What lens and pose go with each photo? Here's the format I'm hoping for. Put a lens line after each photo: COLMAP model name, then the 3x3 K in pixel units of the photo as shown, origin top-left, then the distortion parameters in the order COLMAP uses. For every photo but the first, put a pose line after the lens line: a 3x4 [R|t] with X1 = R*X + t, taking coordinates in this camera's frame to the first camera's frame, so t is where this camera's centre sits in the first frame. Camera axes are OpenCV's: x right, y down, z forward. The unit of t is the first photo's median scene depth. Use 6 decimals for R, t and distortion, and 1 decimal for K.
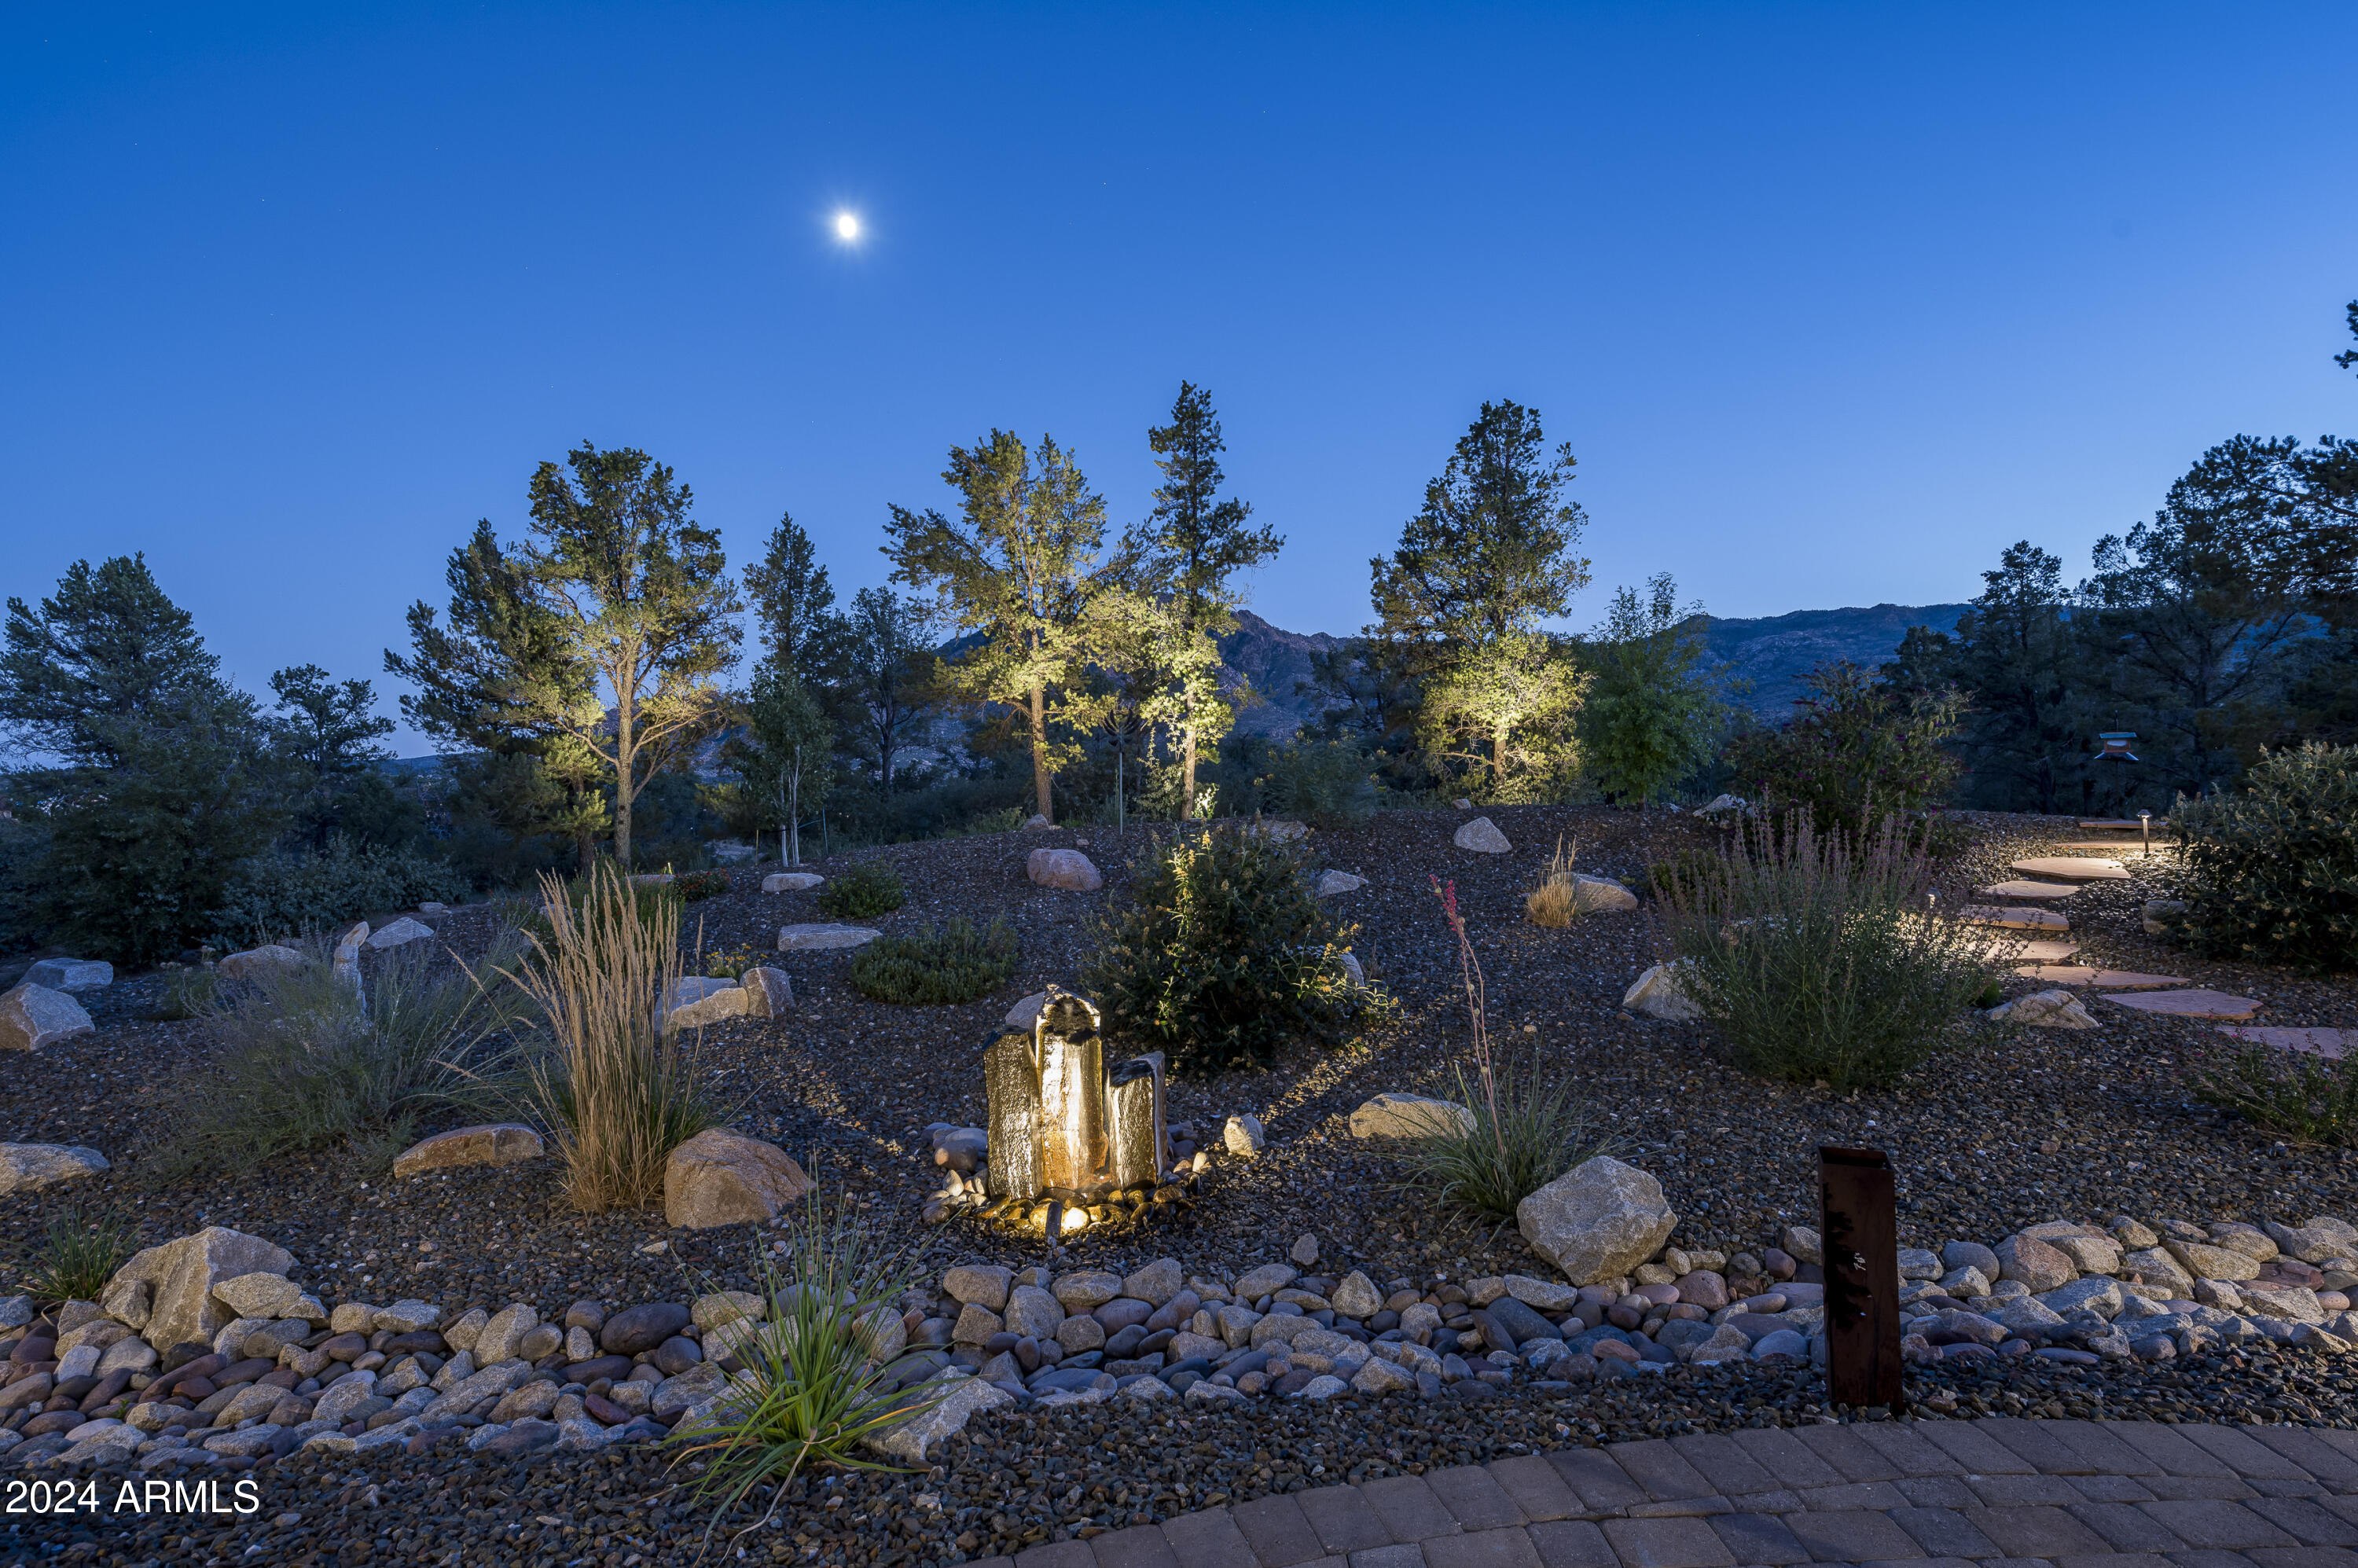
lens RADIAL K [[1087.4, 0, 1184.9], [0, 1087.4, 809.6], [0, 0, 1]] dist [-0.001057, -0.000121]
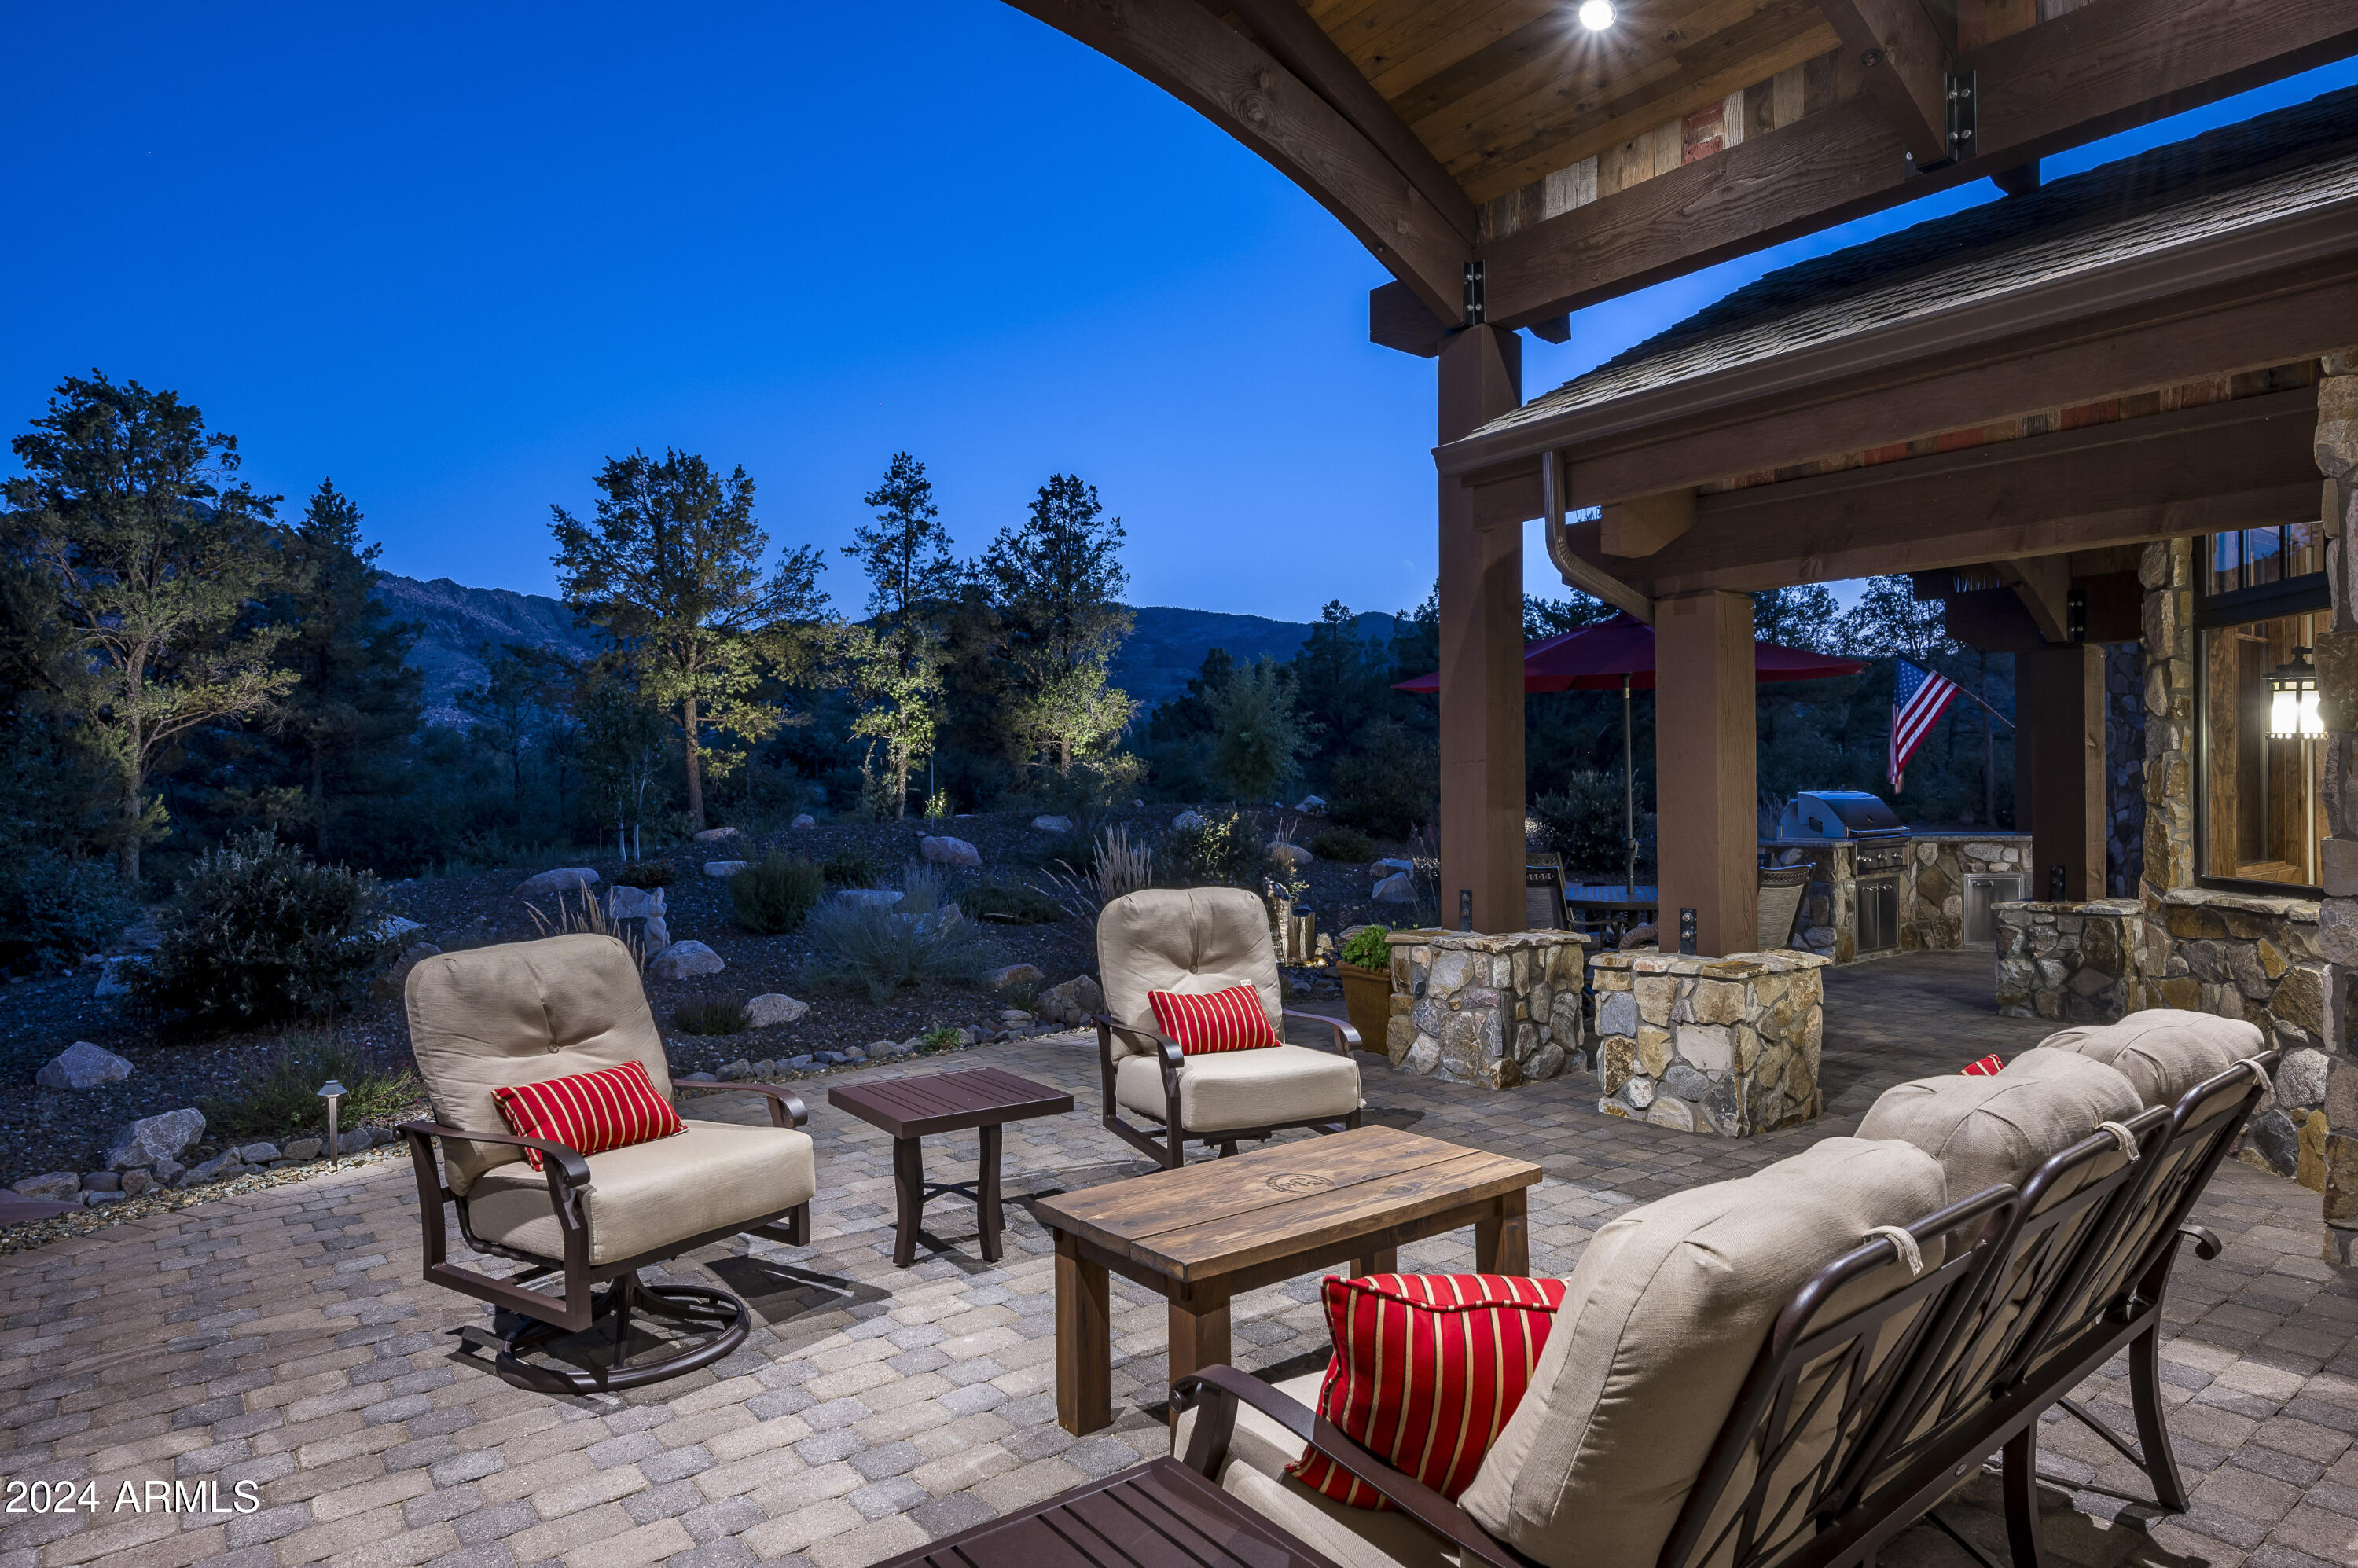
lens RADIAL K [[1399.1, 0, 1166.4], [0, 1399.1, 785.9], [0, 0, 1]] dist [0.000101, -0.000765]
pose [[0.814376, 0.002586, 0.580332, -0.526451], [0.013632, 0.999629, -0.023584, 0.010439], [-0.580177, 0.027117, 0.814039, -0.329387]]
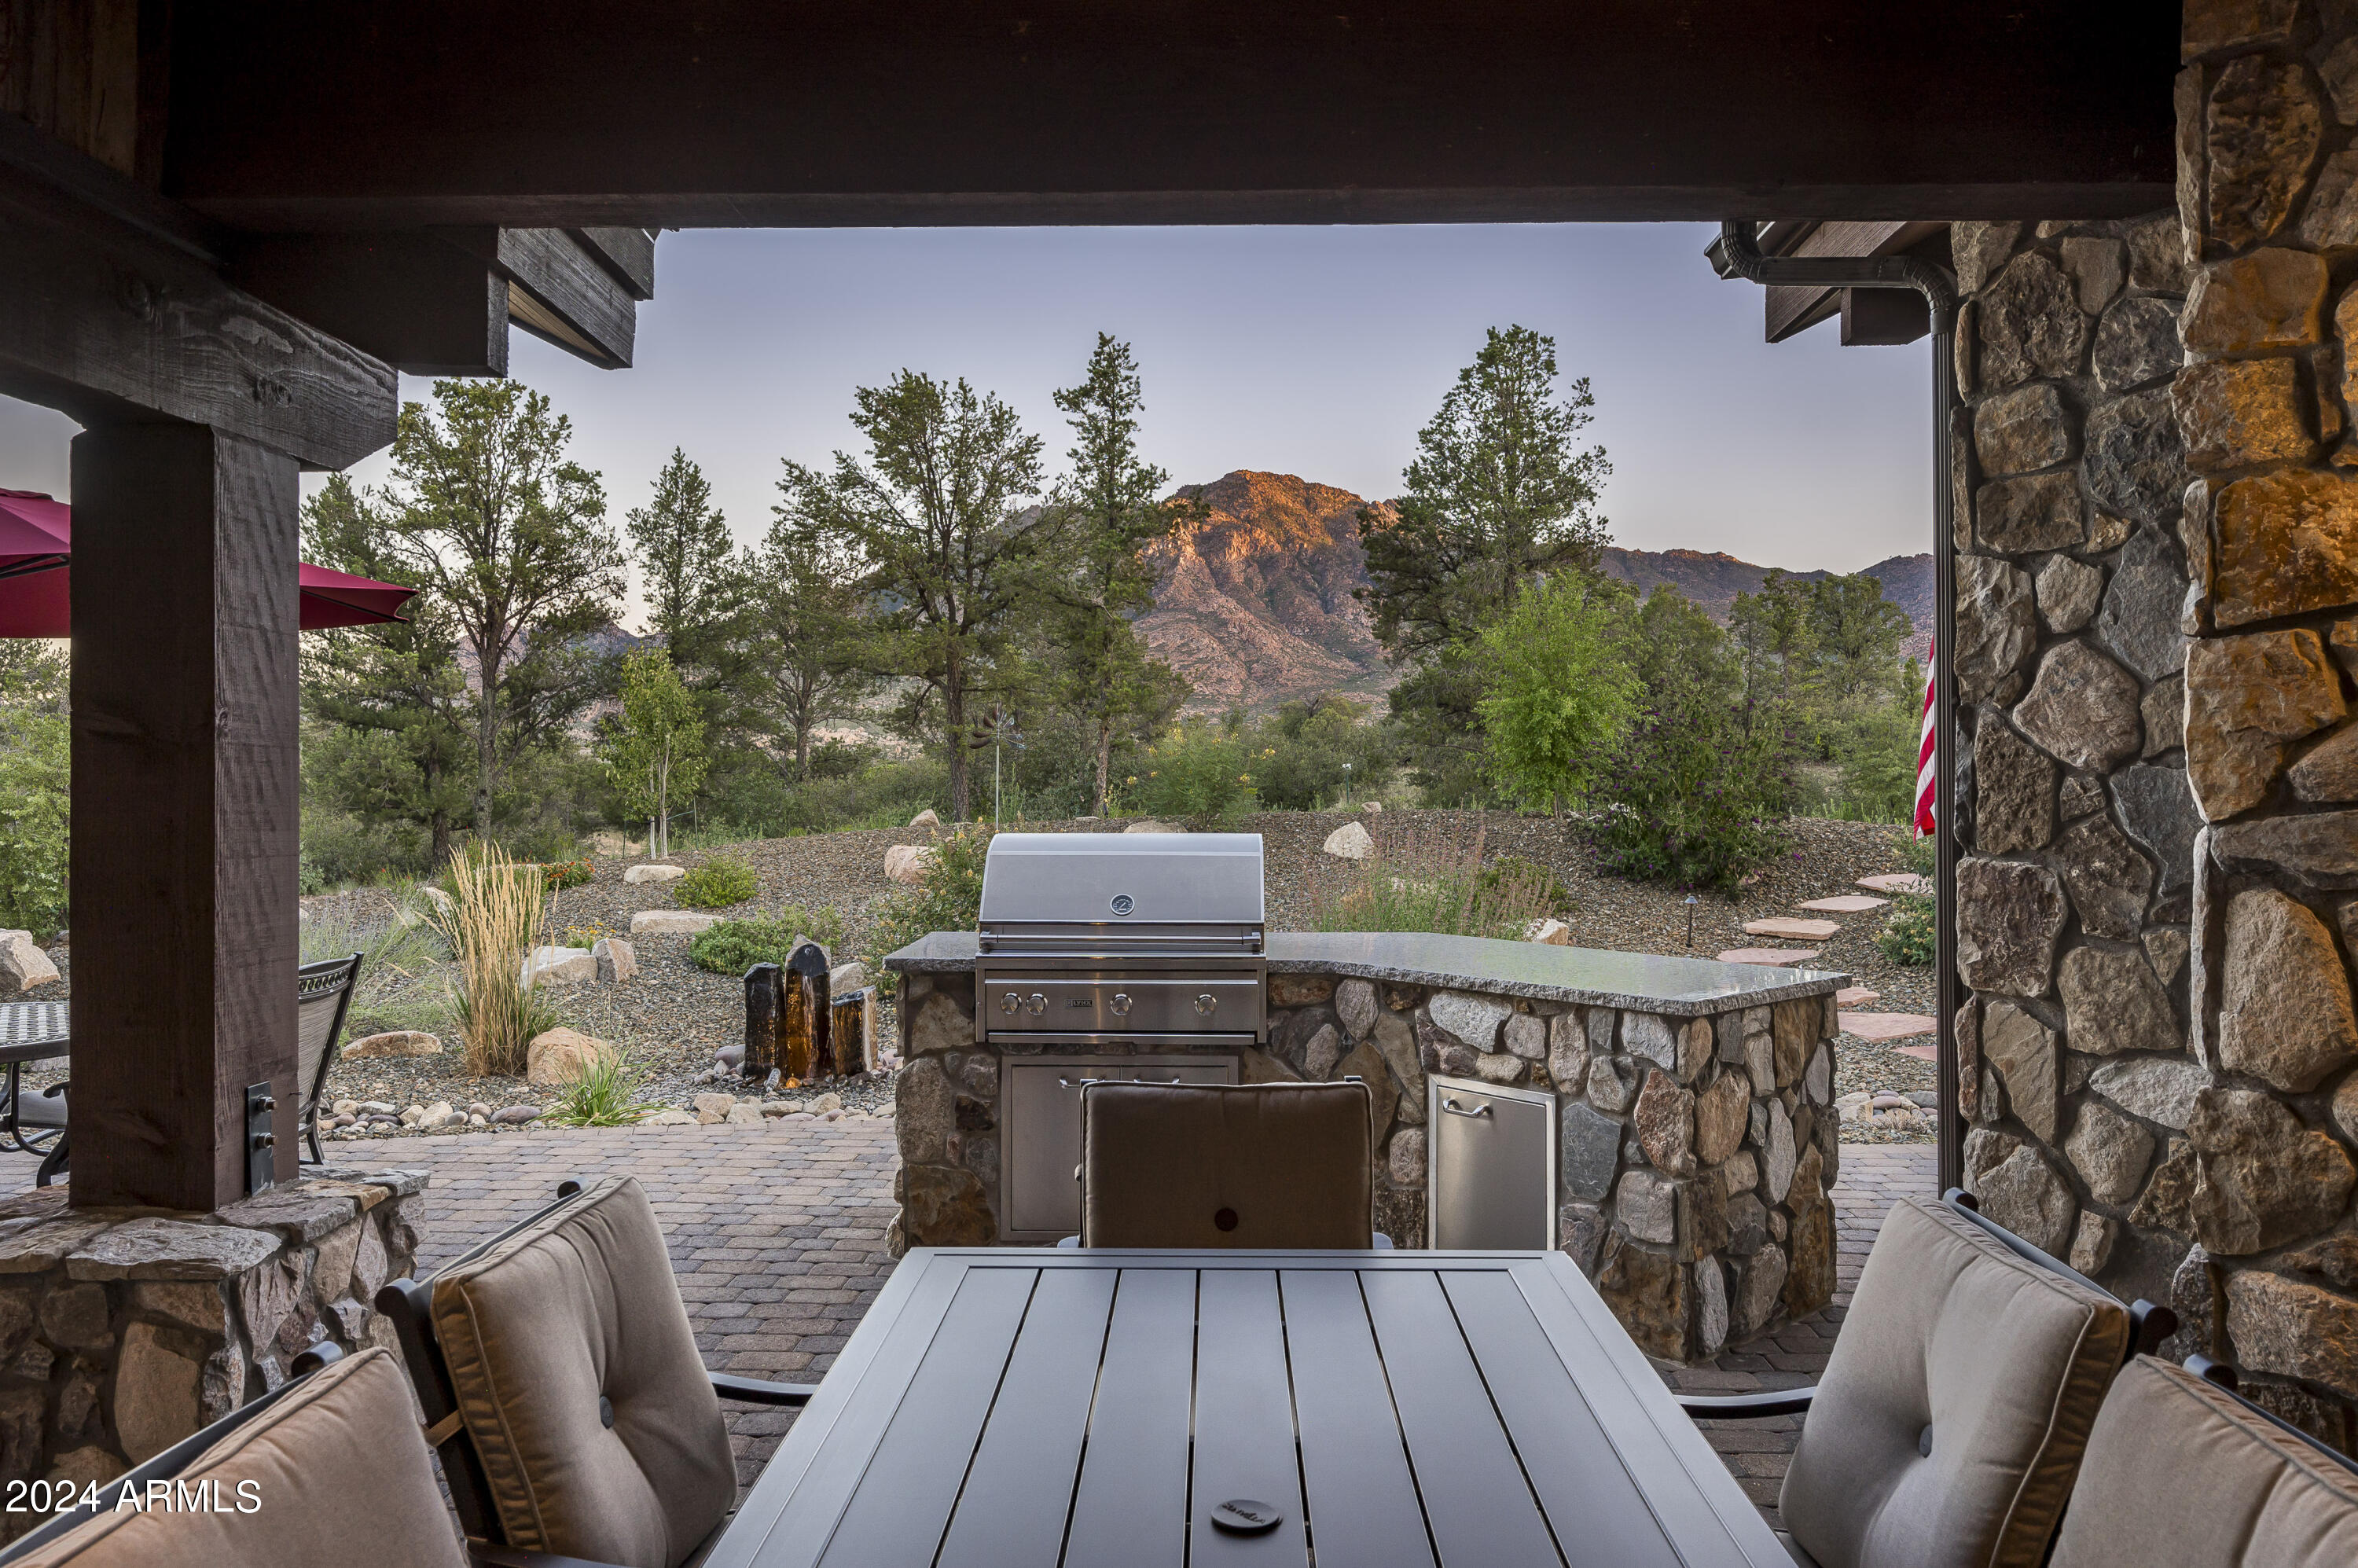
lens RADIAL K [[1687.3, 0, 1181.8], [0, 1687.3, 772.0], [0, 0, 1]] dist [-0.000999, 0.003896]
pose [[0.996903, 0.017568, -0.076652, 0.144361], [-0.018957, 0.999668, -0.017433, -0.005228], [0.076320, 0.018833, 0.996905, -0.306877]]
